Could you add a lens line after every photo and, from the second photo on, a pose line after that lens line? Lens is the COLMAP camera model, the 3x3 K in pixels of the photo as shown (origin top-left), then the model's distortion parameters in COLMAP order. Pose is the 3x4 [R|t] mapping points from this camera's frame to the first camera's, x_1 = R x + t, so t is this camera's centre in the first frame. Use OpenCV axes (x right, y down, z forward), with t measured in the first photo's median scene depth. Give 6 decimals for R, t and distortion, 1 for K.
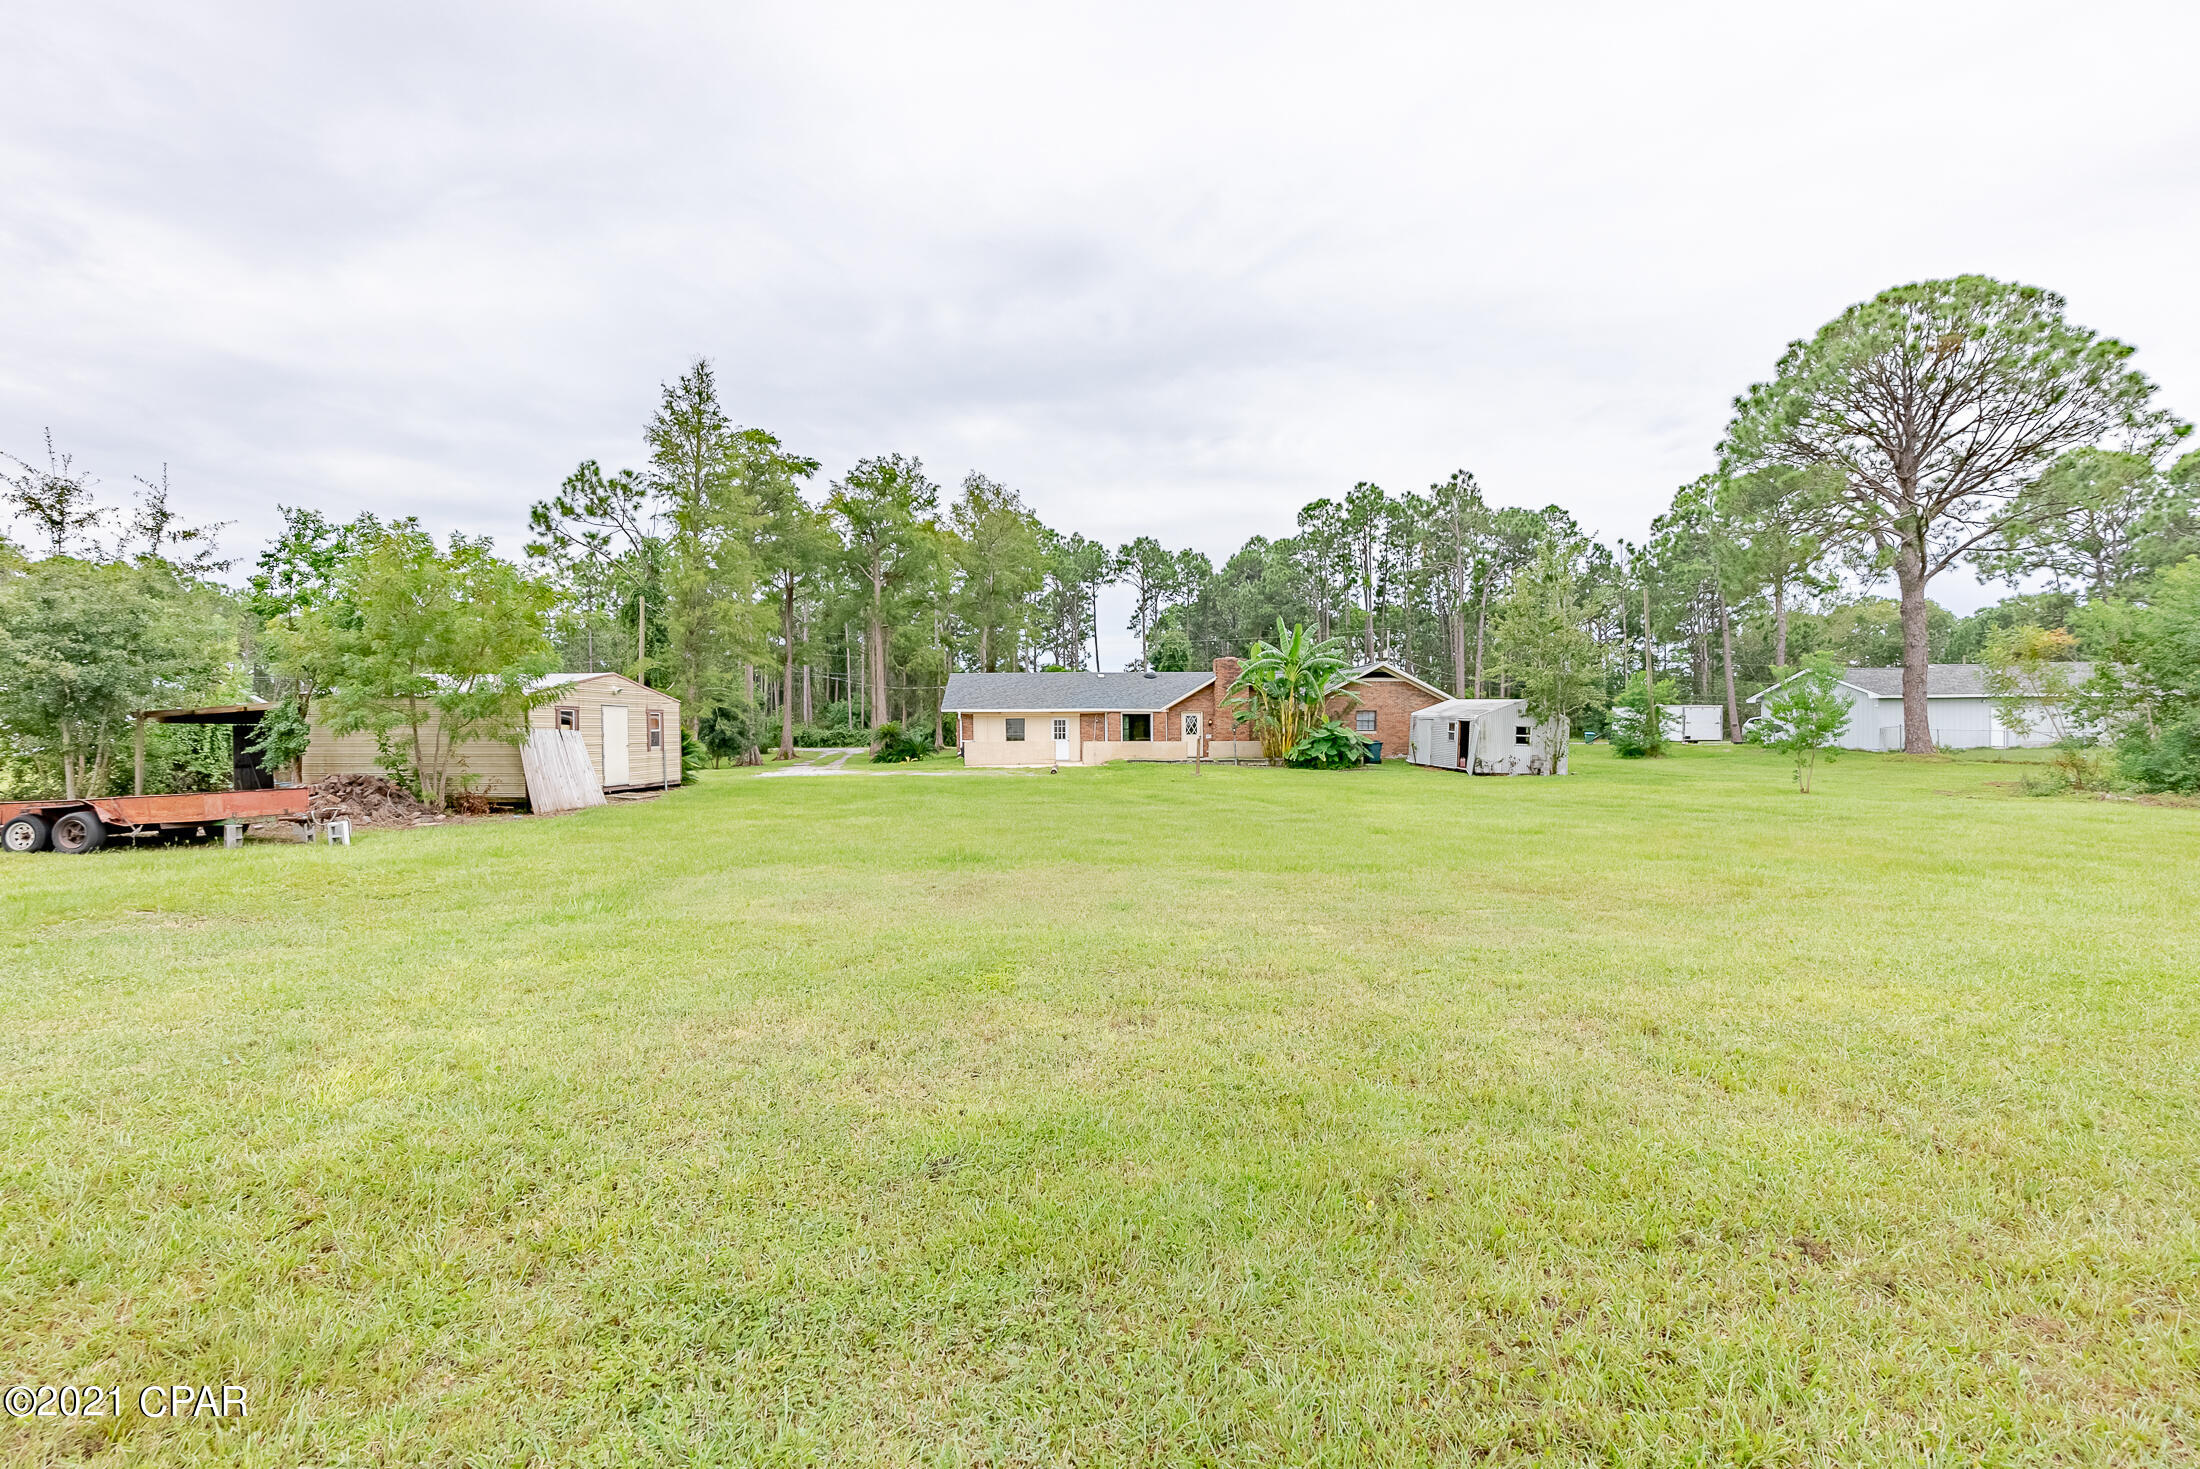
lens RADIAL K [[1005.4, 0, 1100.0], [0, 1005.4, 734.5], [0, 0, 1]] dist [-0.002985, -0.000190]
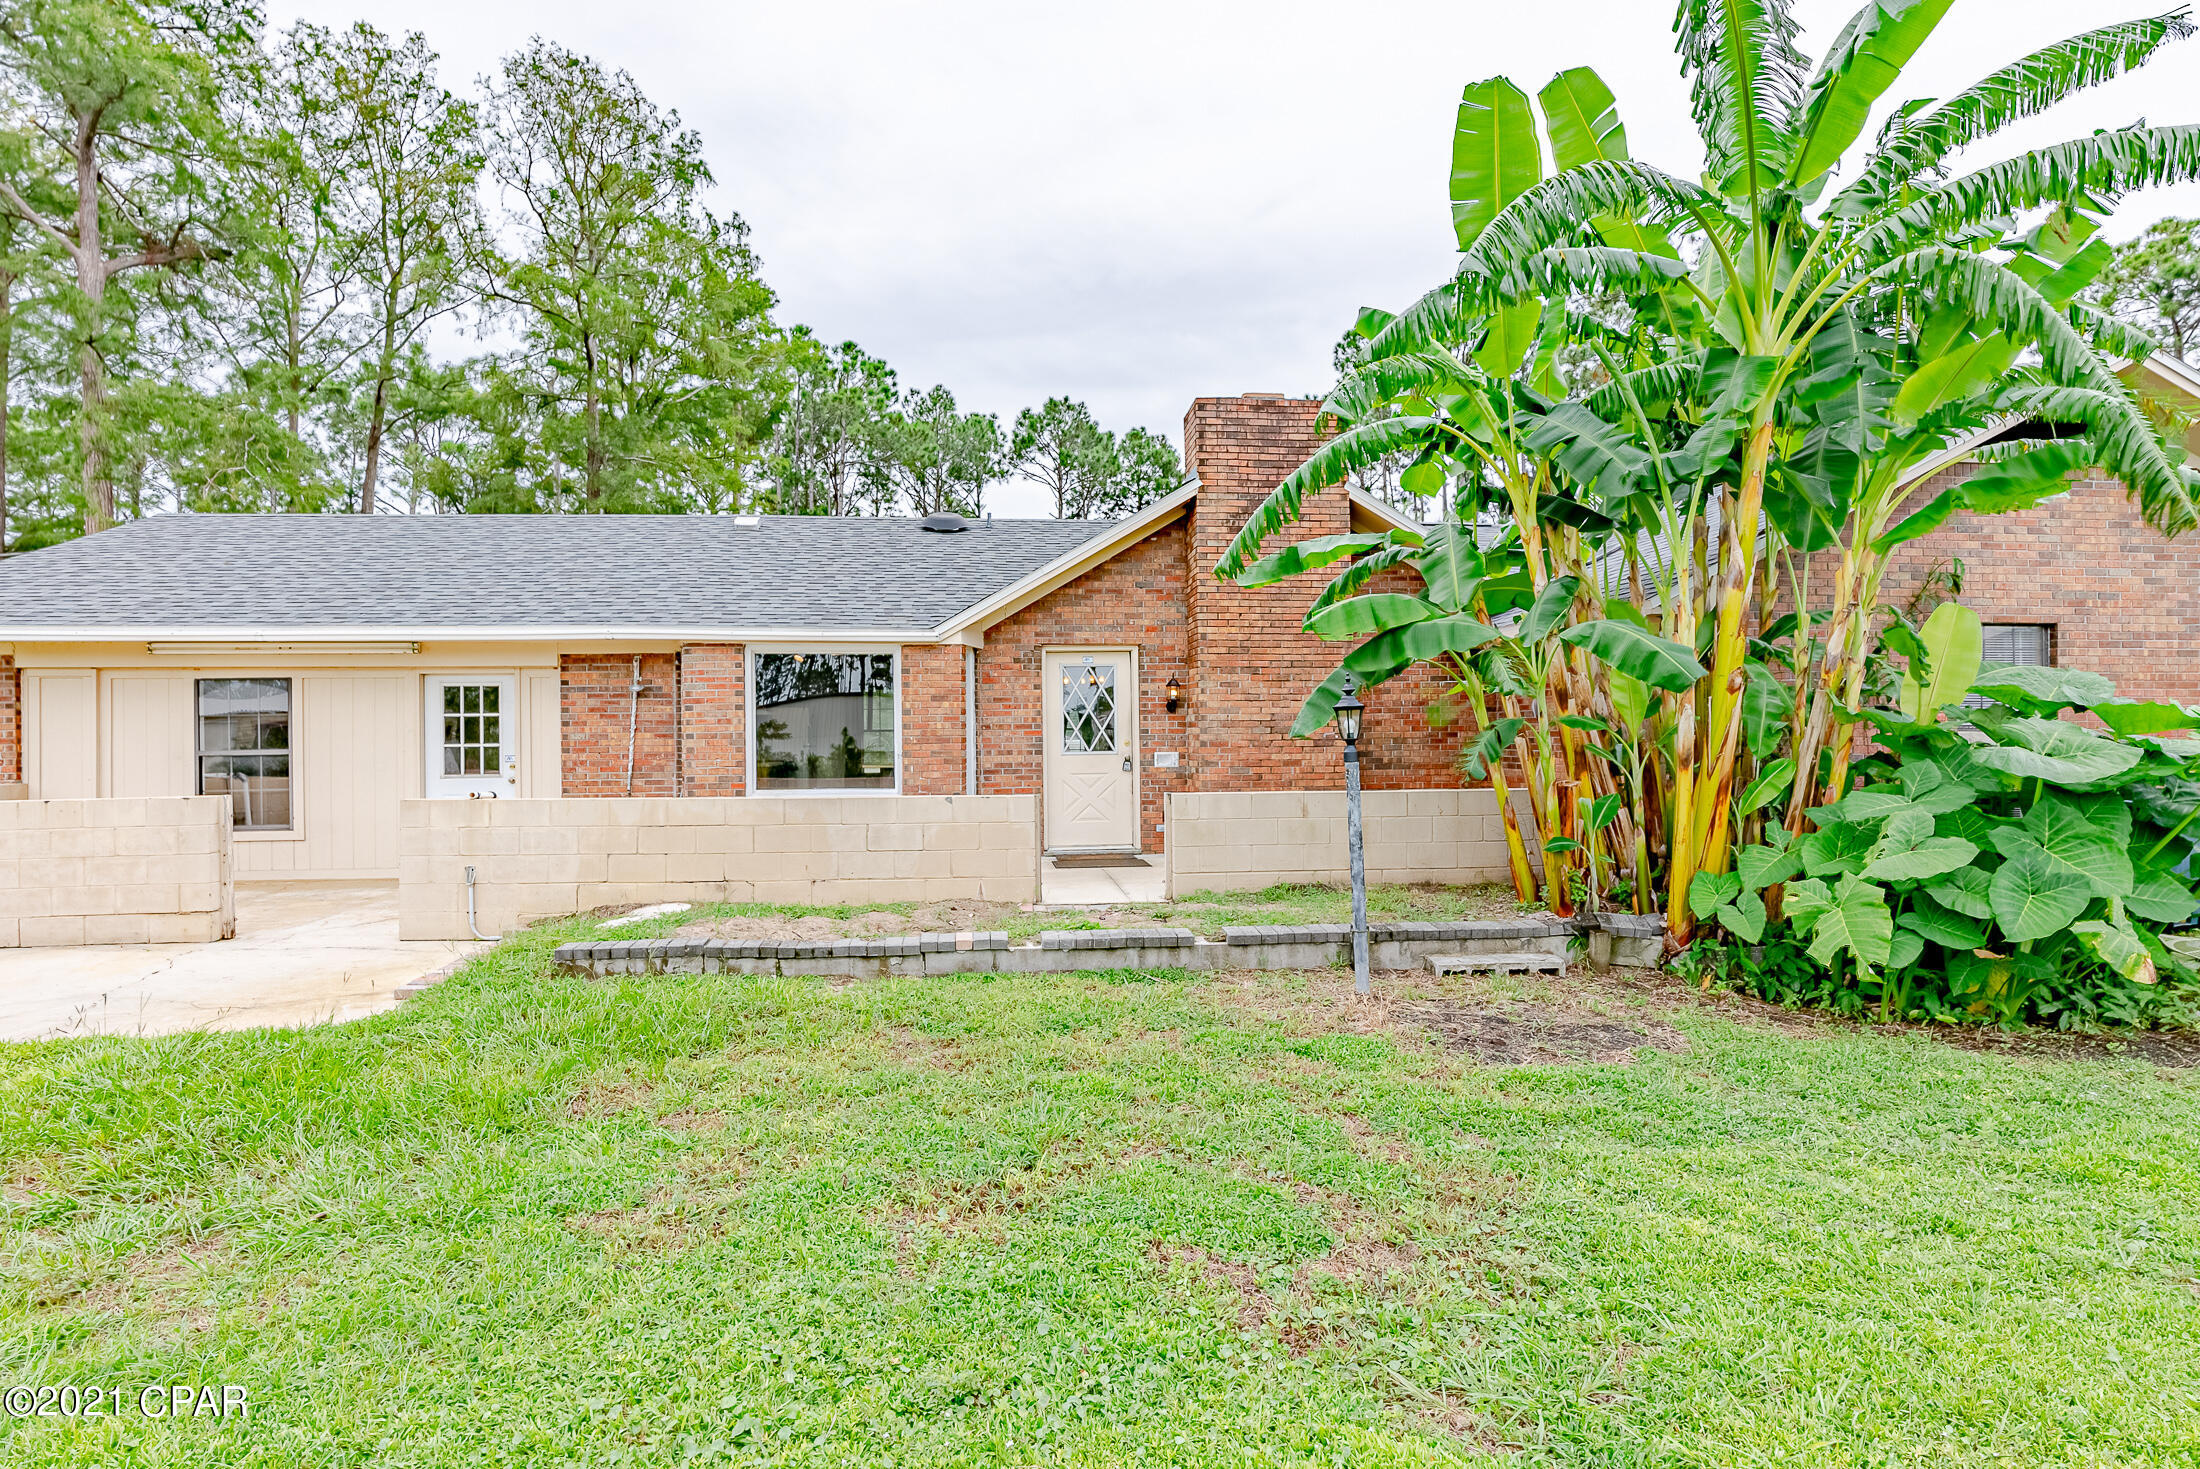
lens RADIAL K [[1205.5, 0, 1100.0], [0, 1205.5, 734.5], [0, 0, 1]] dist [0.000129, 0.000000]
pose [[0.999047, -0.005475, 0.043300, 0.036740], [0.005770, 0.999961, -0.006700, -0.001075], [-0.043261, 0.006944, 0.999040, 0.333519]]
